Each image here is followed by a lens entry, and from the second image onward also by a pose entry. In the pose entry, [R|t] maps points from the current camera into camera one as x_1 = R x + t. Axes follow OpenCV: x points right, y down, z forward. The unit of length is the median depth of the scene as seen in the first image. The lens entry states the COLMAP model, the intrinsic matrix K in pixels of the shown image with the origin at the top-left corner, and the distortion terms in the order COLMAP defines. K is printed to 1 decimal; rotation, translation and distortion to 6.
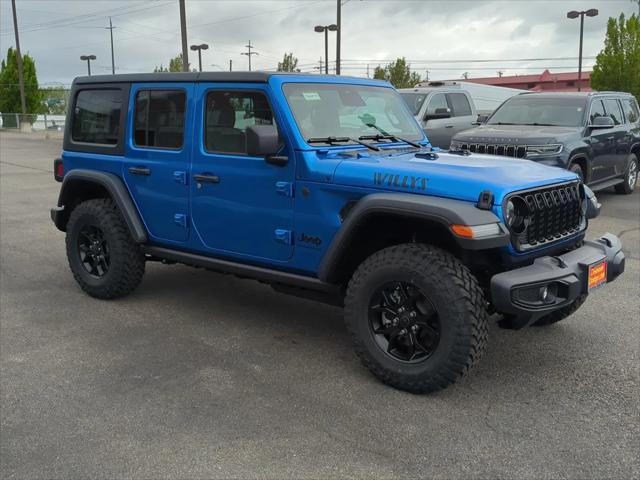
lens RADIAL K [[740.9, 0, 320.0], [0, 740.9, 240.0], [0, 0, 1]] dist [0.010874, -0.001352]
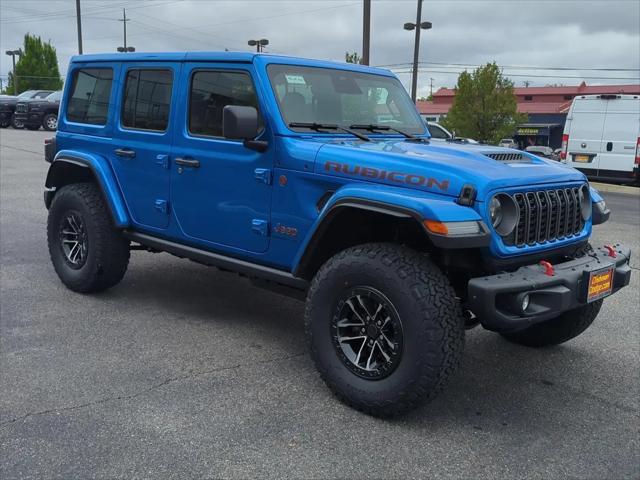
lens RADIAL K [[740.9, 0, 320.0], [0, 740.9, 240.0], [0, 0, 1]] dist [0.010874, -0.001352]
pose [[0.996822, 0.051442, -0.060825, 0.084909], [-0.051772, 0.998651, -0.003871, 0.011260], [0.060544, 0.007007, 0.998141, 0.068264]]
